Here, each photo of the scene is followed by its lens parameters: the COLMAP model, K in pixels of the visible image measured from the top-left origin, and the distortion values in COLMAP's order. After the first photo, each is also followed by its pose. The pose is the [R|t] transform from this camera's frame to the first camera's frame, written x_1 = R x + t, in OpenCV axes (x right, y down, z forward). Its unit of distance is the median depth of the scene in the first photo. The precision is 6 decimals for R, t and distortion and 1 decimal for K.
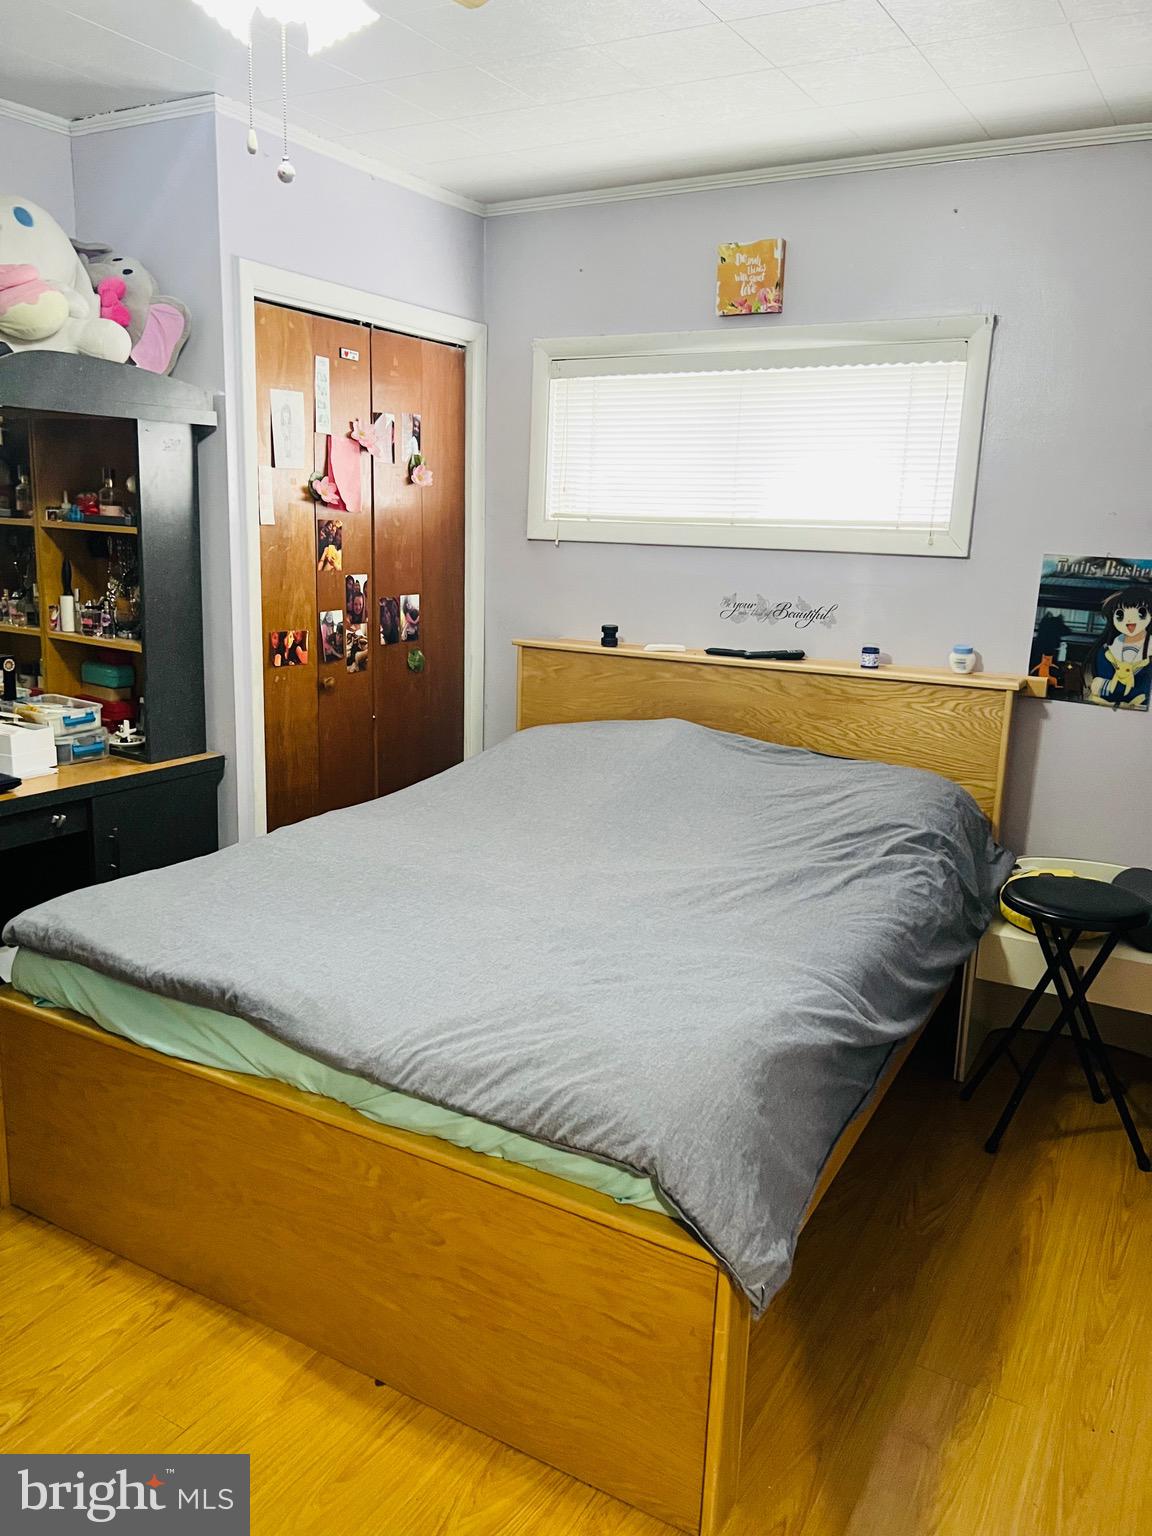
lens RADIAL K [[1157.3, 0, 573.7], [0, 1157.3, 765.0], [0, 0, 1]] dist [0.056037, -0.056497]
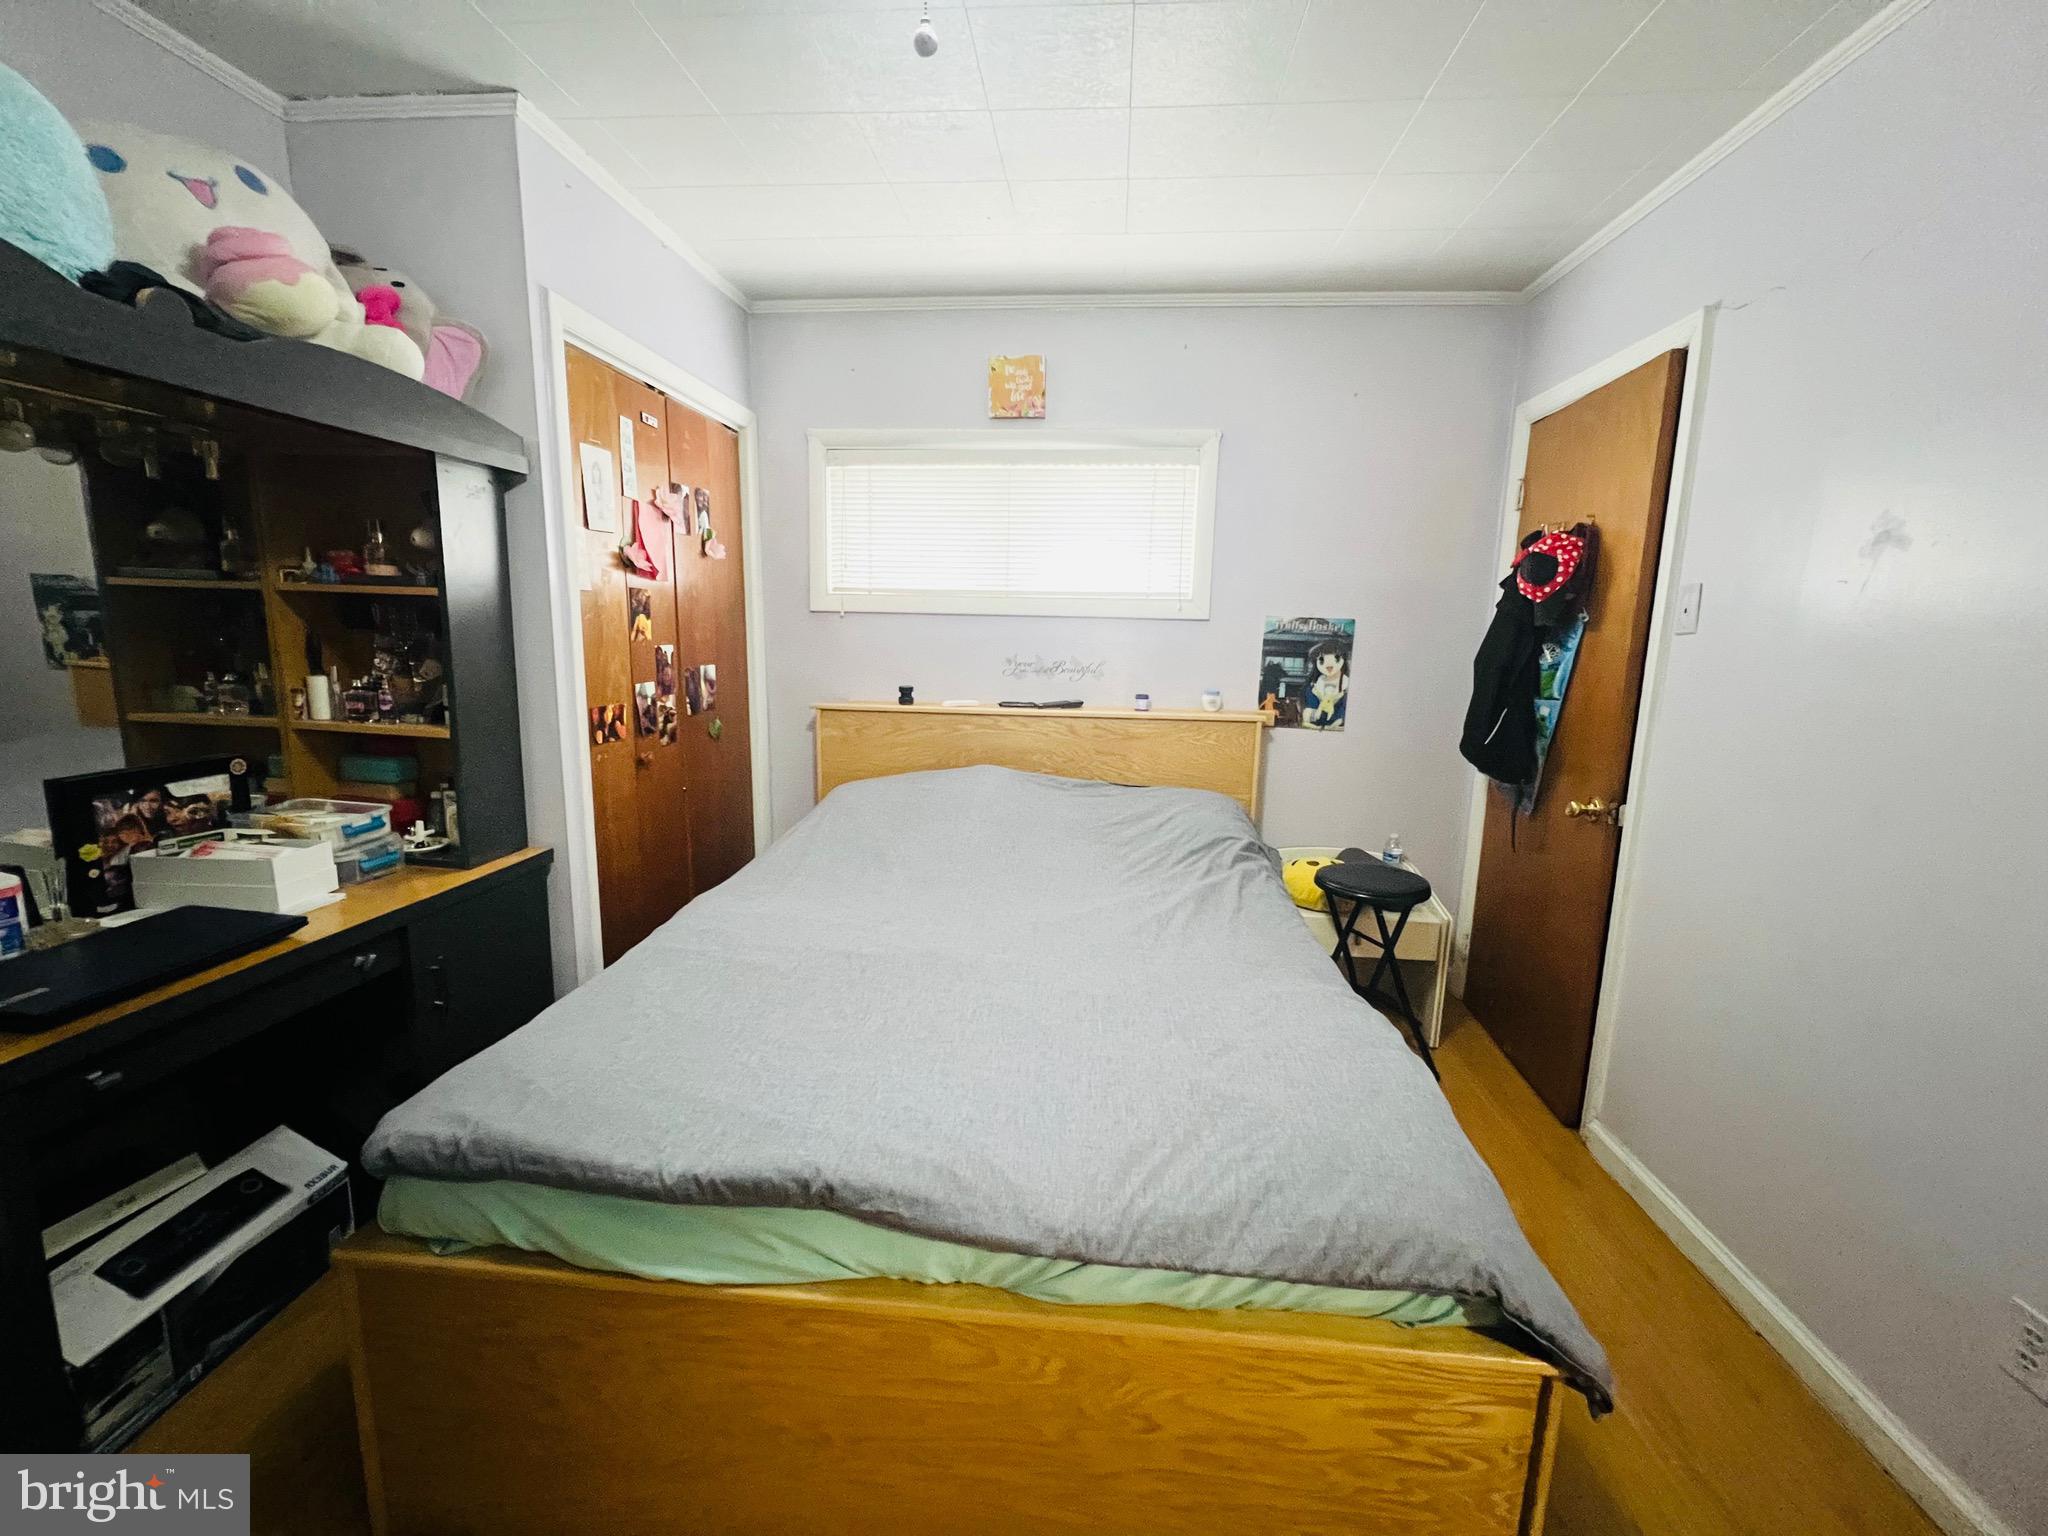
lens RADIAL K [[820.4, 0, 1033.2], [0, 820.4, 763.9], [0, 0, 1]] dist [0.000032, -0.001111]
pose [[0.907636, -0.081205, 0.411829, -0.227650], [0.094965, 0.995395, -0.013022, -0.030066], [-0.408876, 0.050929, 0.911168, 0.288481]]
